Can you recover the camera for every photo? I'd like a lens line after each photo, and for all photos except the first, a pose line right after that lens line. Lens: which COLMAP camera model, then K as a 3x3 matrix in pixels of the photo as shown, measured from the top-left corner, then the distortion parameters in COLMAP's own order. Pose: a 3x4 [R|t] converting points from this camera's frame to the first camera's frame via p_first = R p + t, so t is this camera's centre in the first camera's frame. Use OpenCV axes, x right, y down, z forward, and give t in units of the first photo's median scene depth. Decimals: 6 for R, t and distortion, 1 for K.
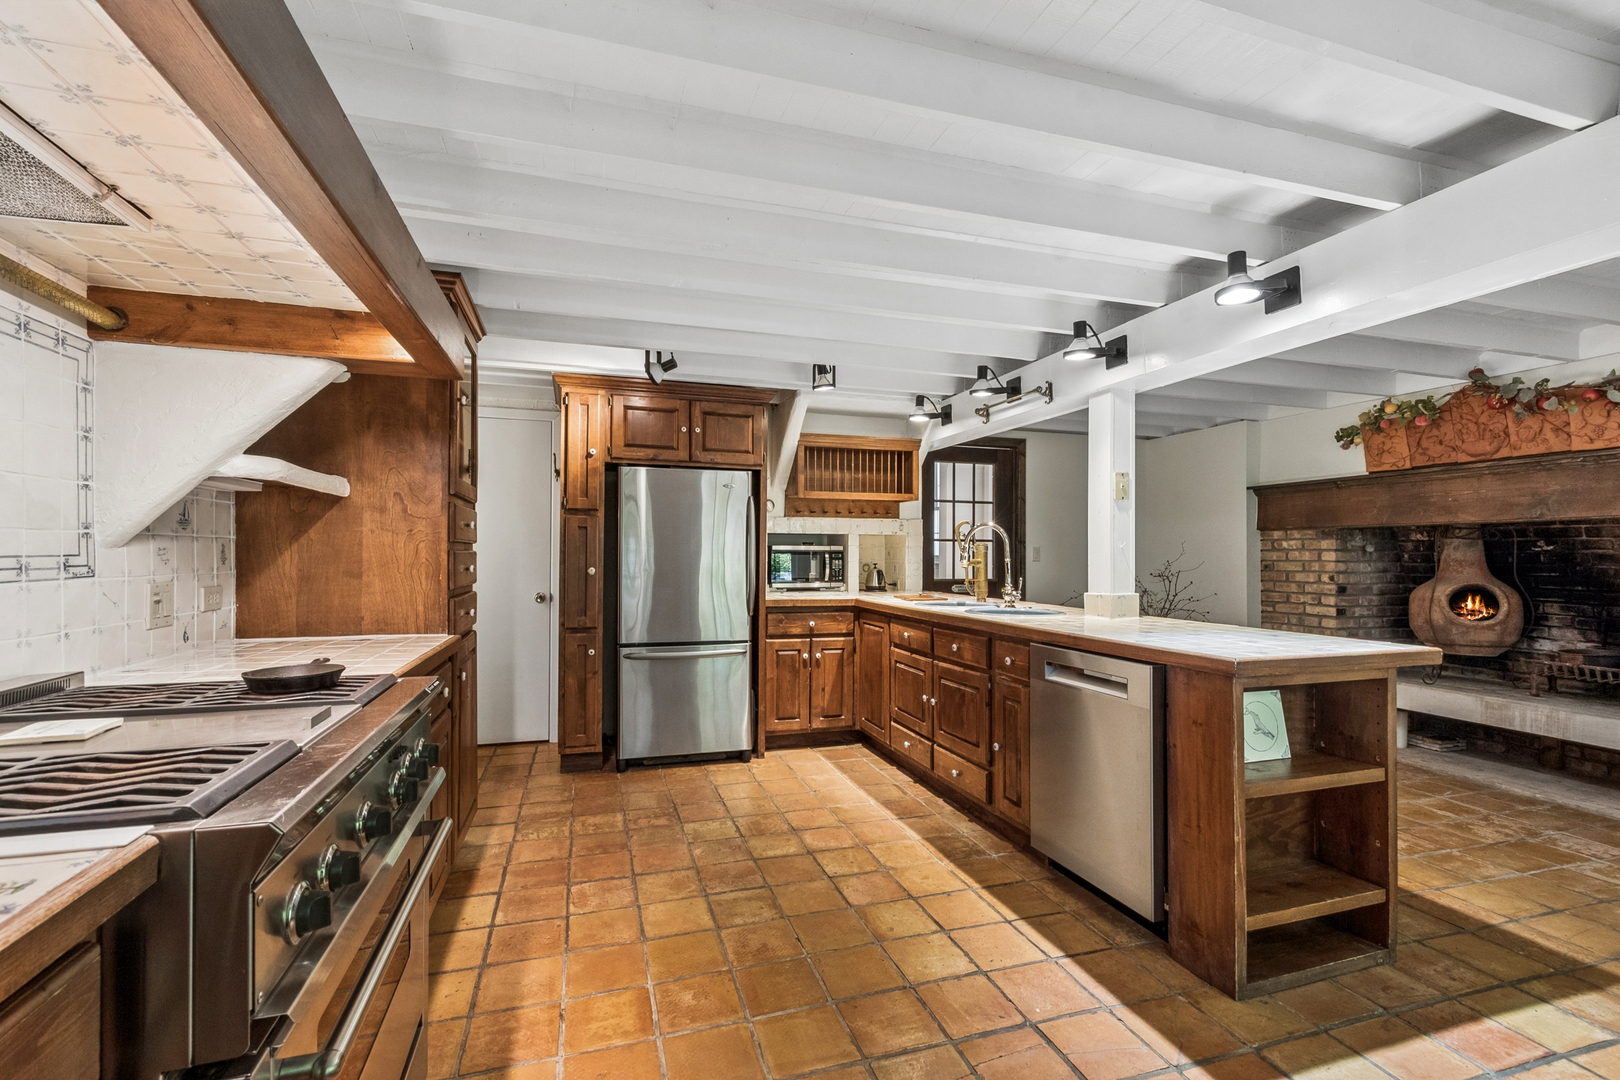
lens RADIAL K [[715.4, 0, 808.3], [0, 715.4, 552.7], [0, 0, 1]] dist [0.002321, 0.000673]
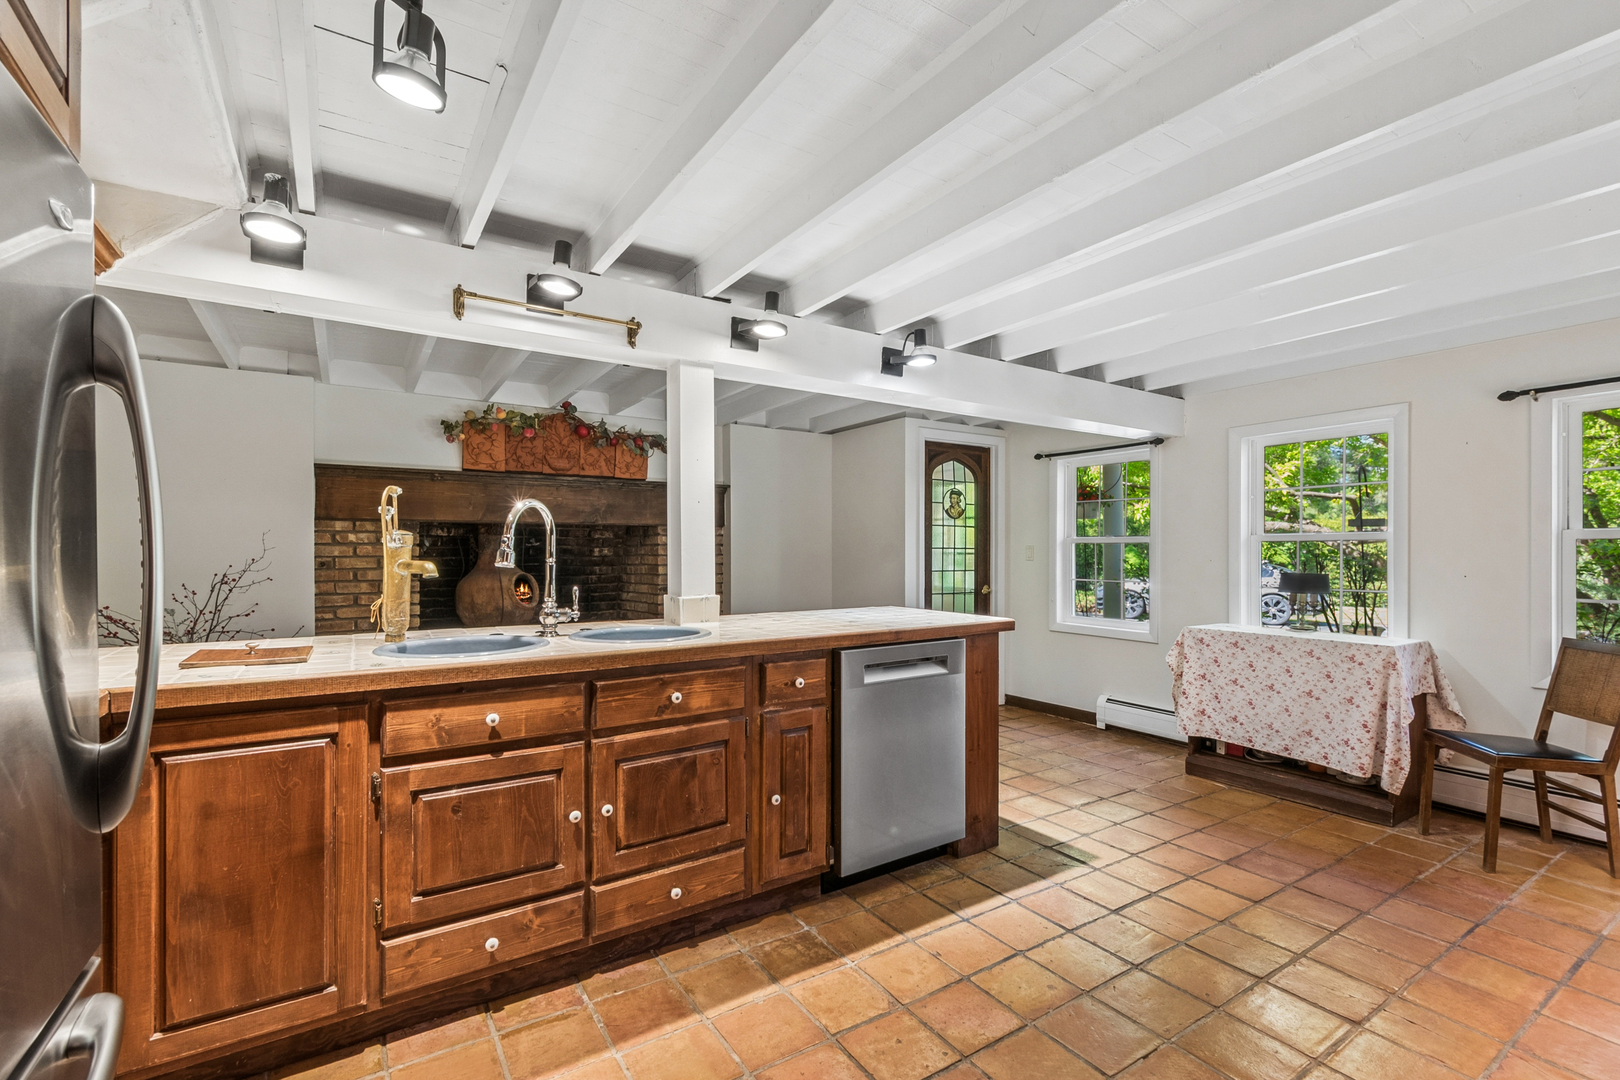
lens RADIAL K [[715.4, 0, 808.3], [0, 715.4, 552.7], [0, 0, 1]] dist [0.002321, 0.000673]
pose [[-0.267905, -0.007758, 0.963414, -0.398215], [-0.004101, 0.999968, 0.006912, -0.002127], [-0.963437, -0.002100, -0.267928, 0.949197]]
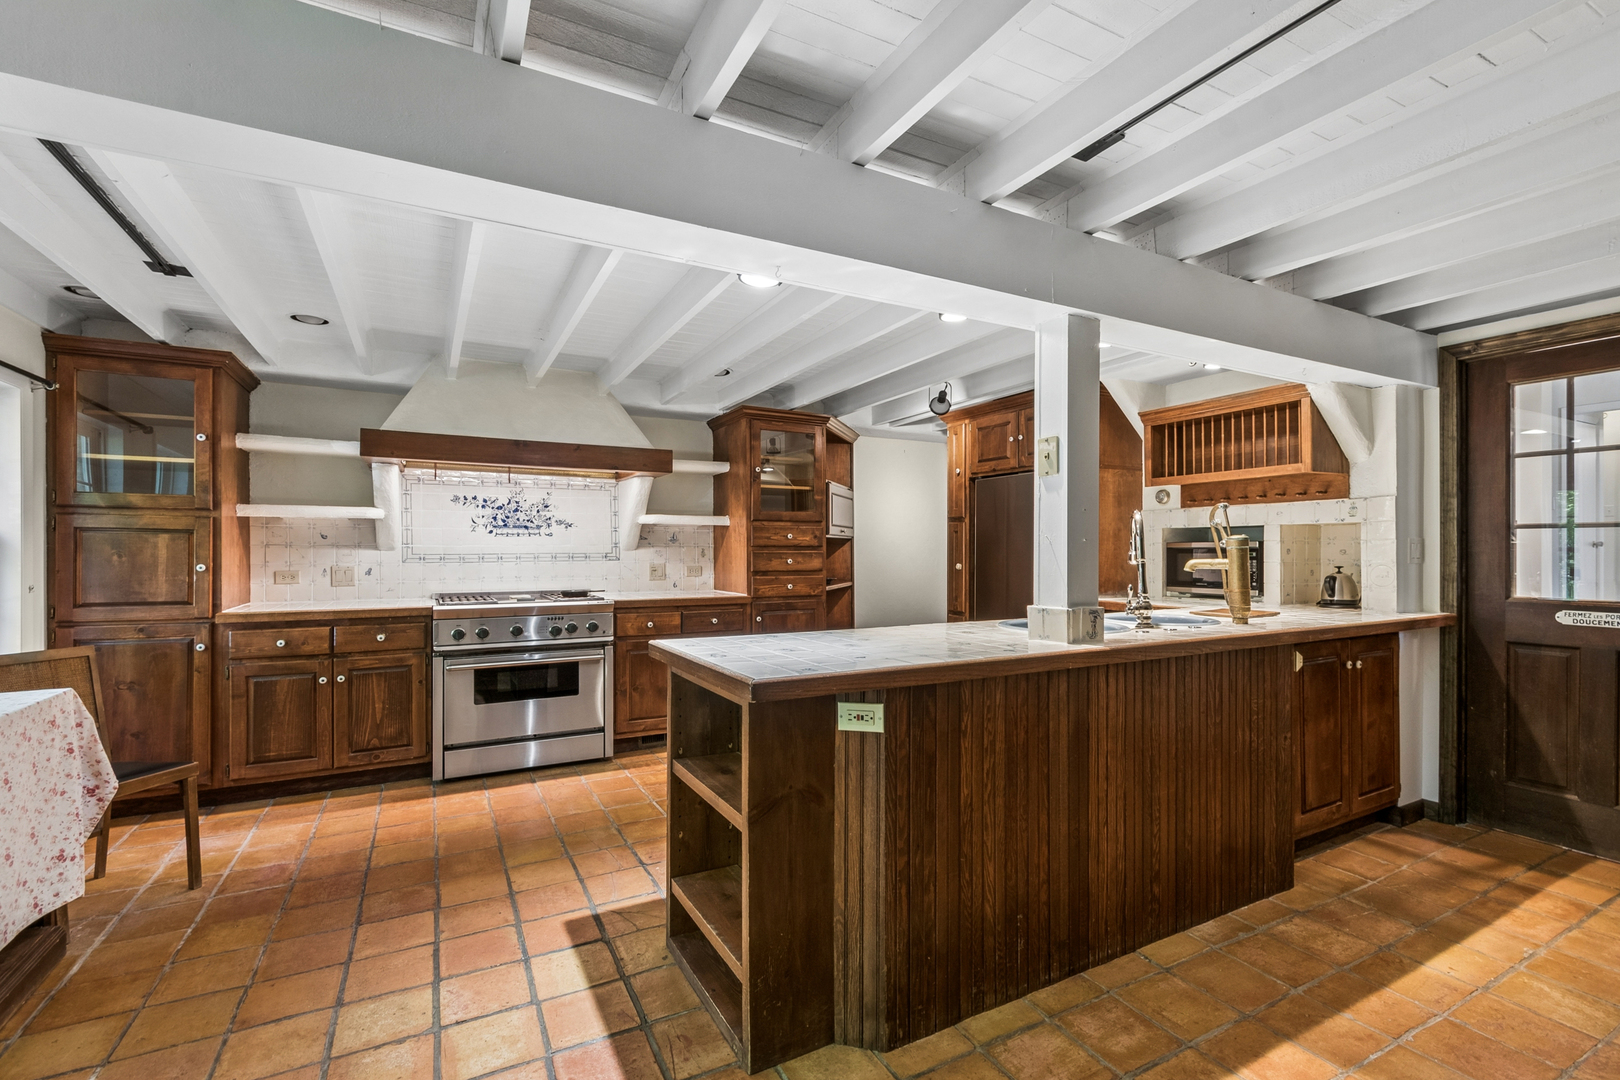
lens RADIAL K [[715.4, 0, 808.3], [0, 715.4, 552.7], [0, 0, 1]] dist [0.002321, 0.000673]
pose [[0.182199, -0.000848, -0.983261, 0.925969], [0.002249, 0.999997, -0.000445, 0.002461], [0.983259, -0.002130, 0.182200, 0.536626]]
